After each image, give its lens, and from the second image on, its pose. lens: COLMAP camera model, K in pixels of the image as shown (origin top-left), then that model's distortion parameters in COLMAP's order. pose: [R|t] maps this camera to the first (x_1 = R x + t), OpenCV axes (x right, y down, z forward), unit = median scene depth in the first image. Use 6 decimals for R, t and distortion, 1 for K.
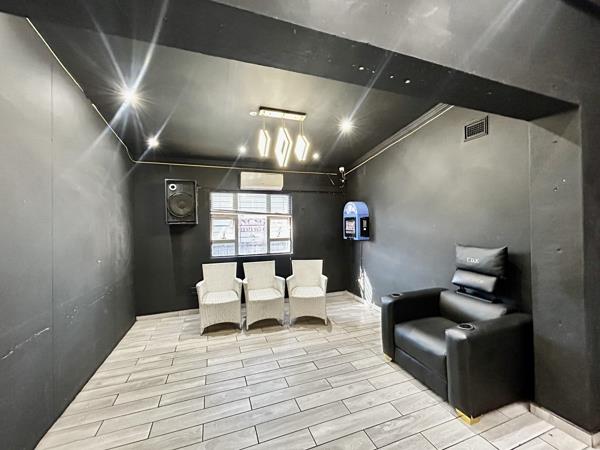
lens RADIAL K [[246.7, 0, 300.0], [0, 246.7, 225.0], [0, 0, 1]] dist [-0.001027, -0.000025]
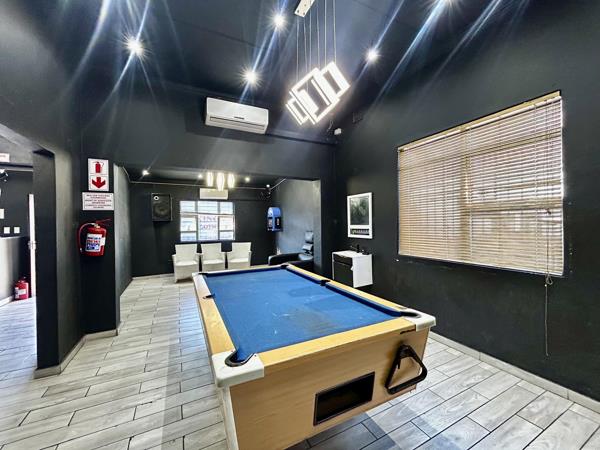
lens RADIAL K [[246.7, 0, 300.0], [0, 246.7, 225.0], [0, 0, 1]] dist [-0.001027, -0.000025]
pose [[0.992840, 0.002678, 0.119422, 0.211419], [-0.004069, 0.999927, 0.011405, 0.002930], [-0.119383, -0.011809, 0.992778, -0.658825]]
